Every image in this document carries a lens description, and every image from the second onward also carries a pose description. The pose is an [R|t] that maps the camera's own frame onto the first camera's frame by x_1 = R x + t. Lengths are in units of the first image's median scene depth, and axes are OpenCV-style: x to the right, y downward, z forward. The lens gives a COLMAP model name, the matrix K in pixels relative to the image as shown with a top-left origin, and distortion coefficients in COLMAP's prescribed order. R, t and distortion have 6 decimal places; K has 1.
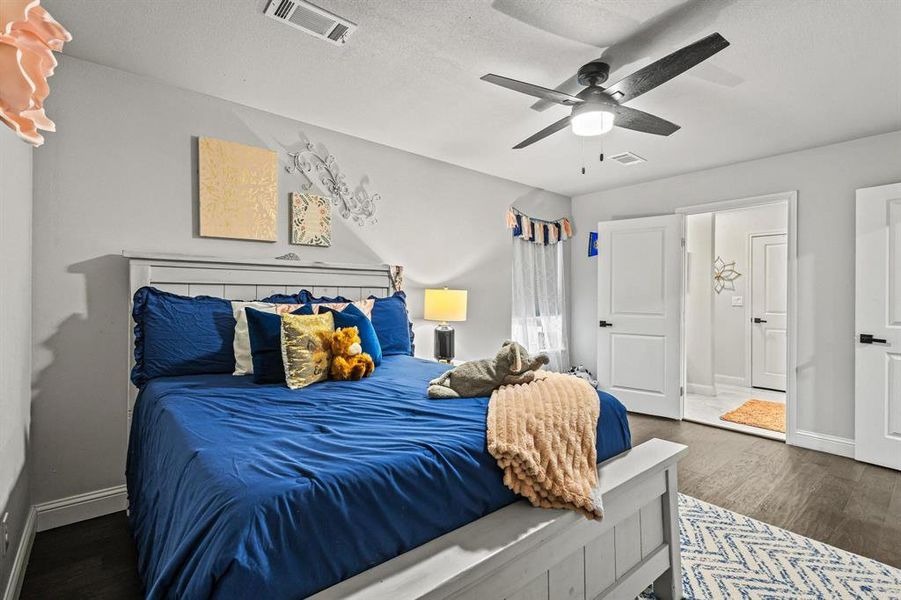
lens RADIAL K [[413.3, 0, 452.0], [0, 413.3, 299.4], [0, 0, 1]] dist [0.002967, 0.000026]
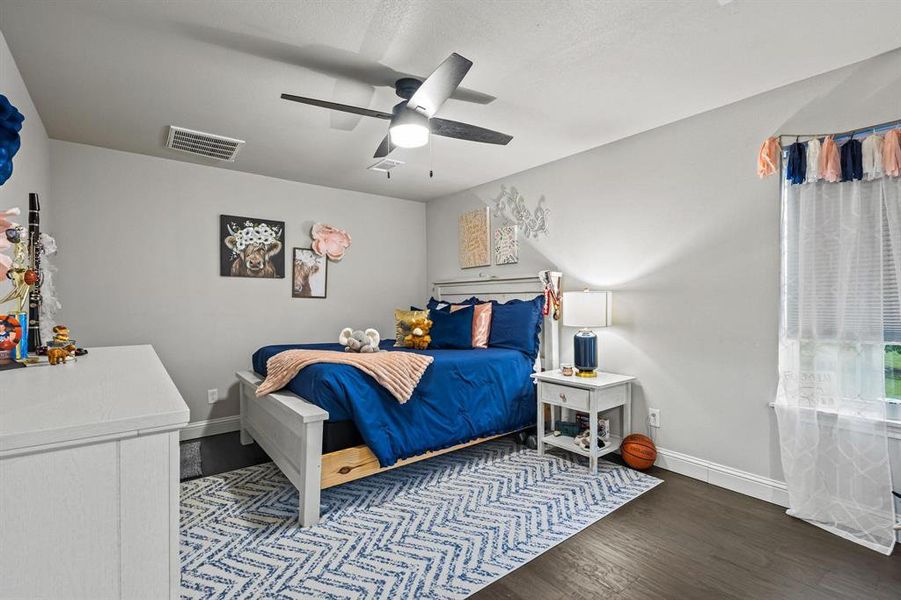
lens RADIAL K [[413.3, 0, 452.0], [0, 413.3, 299.4], [0, 0, 1]] dist [0.002967, 0.000026]
pose [[-0.034199, -0.014487, -0.999310, 1.390136], [0.007726, 0.999861, -0.014760, 0.011227], [0.999385, -0.008225, -0.034083, 1.134381]]
